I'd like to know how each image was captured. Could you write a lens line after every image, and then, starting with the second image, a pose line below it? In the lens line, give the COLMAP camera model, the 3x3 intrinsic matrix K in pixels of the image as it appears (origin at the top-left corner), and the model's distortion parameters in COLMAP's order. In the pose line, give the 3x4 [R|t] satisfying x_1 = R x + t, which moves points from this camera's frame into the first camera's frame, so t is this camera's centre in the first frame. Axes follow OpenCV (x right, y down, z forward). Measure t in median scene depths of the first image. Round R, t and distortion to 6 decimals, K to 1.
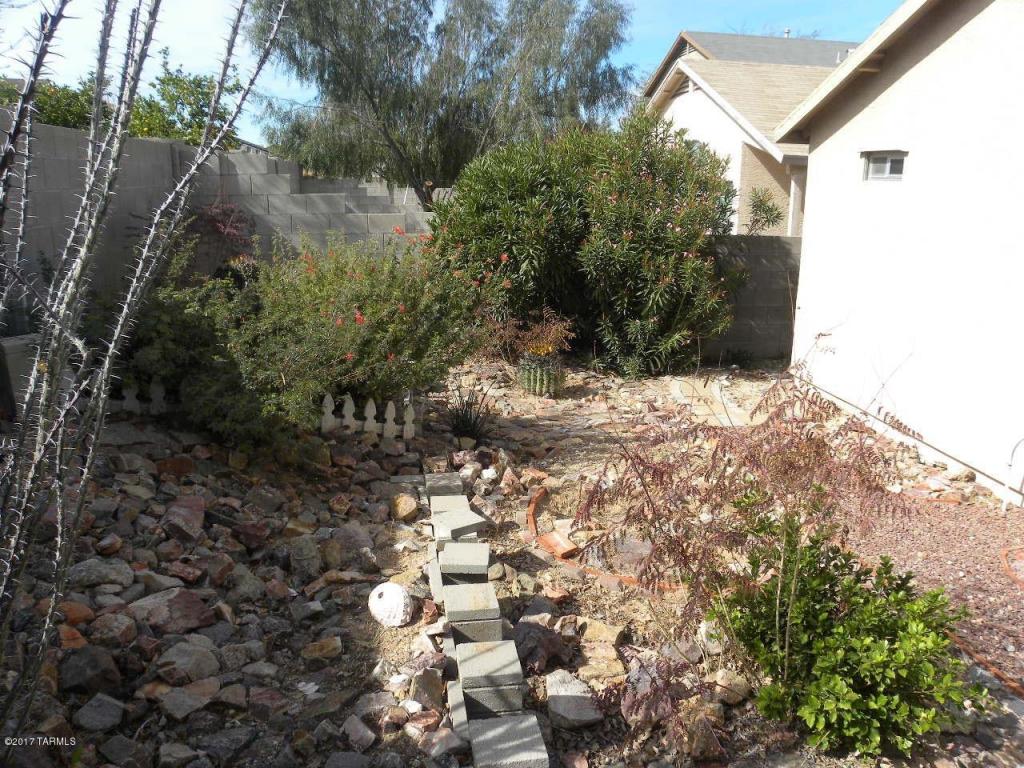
lens RADIAL K [[805.7, 0, 512.0], [0, 805.7, 384.0], [0, 0, 1]] dist [-0.169501, 0.122051]
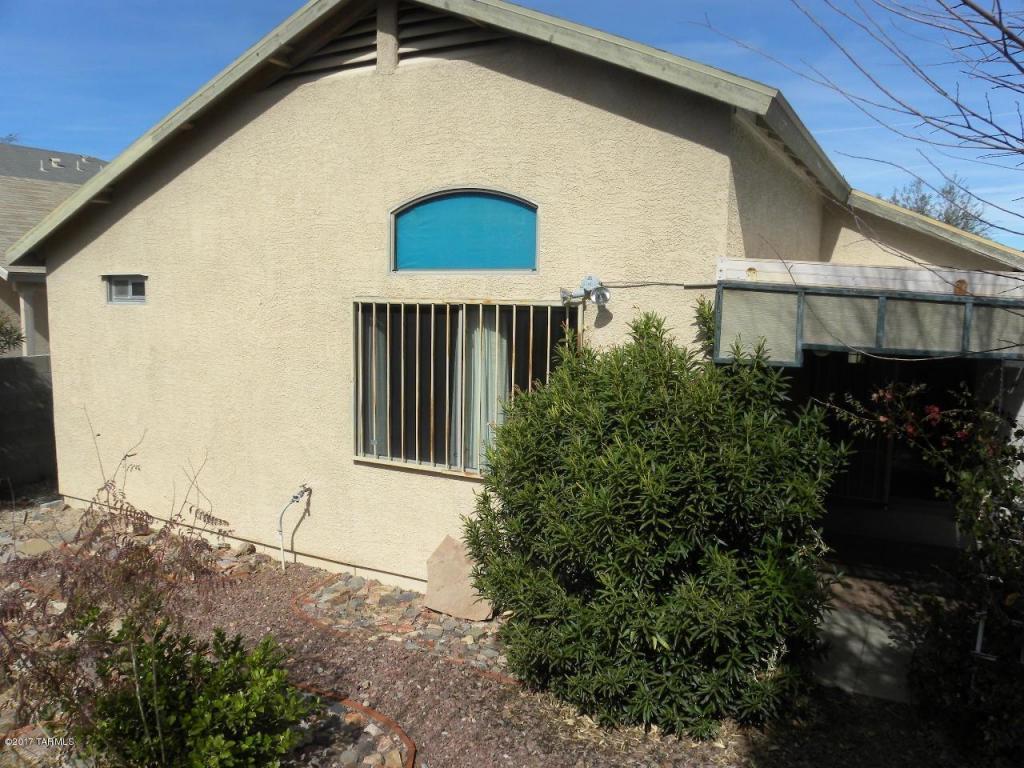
lens RADIAL K [[805.7, 0, 512.0], [0, 805.7, 384.0], [0, 0, 1]] dist [-0.169501, 0.122051]
pose [[0.604078, -0.098327, 0.790836, -0.148488], [0.198891, 0.979558, -0.030130, -0.018315], [-0.771707, 0.175491, 0.611286, -0.141013]]
